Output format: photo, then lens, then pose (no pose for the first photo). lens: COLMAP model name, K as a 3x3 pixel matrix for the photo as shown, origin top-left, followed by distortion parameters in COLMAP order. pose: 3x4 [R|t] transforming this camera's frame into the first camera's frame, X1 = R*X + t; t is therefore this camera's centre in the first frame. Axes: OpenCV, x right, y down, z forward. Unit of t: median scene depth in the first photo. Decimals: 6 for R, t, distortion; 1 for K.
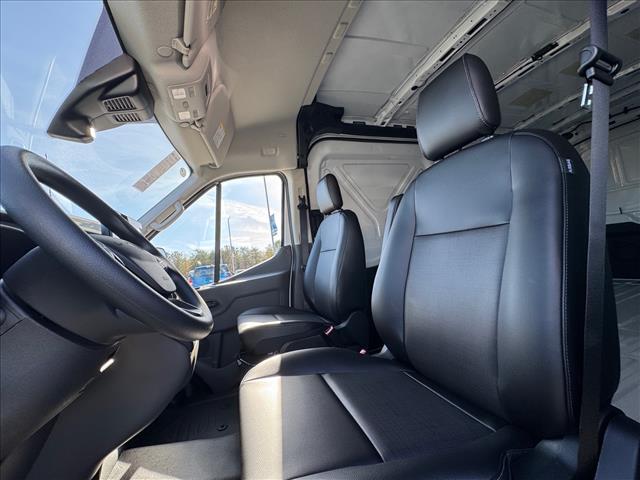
lens RADIAL K [[257.3, 0, 320.0], [0, 257.3, 240.0], [0, 0, 1]] dist [-0.000264, -0.000059]
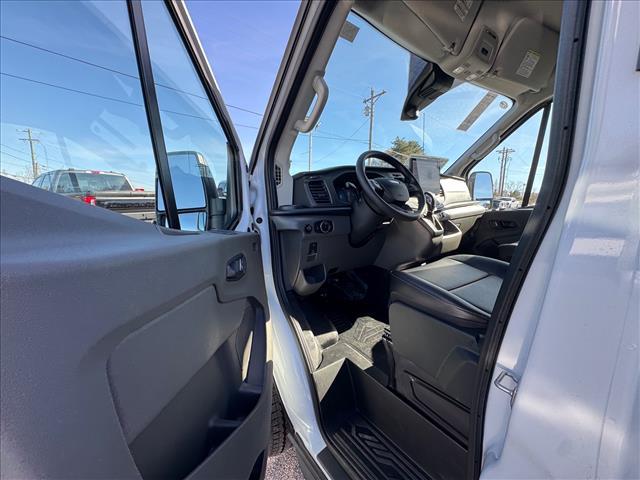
lens RADIAL K [[257.3, 0, 320.0], [0, 257.3, 240.0], [0, 0, 1]] dist [-0.000264, -0.000059]
pose [[0.260599, 0.263832, -0.928699, 0.582902], [0.046502, 0.957389, 0.285032, -0.070963], [0.964327, -0.117466, 0.237225, -0.144101]]
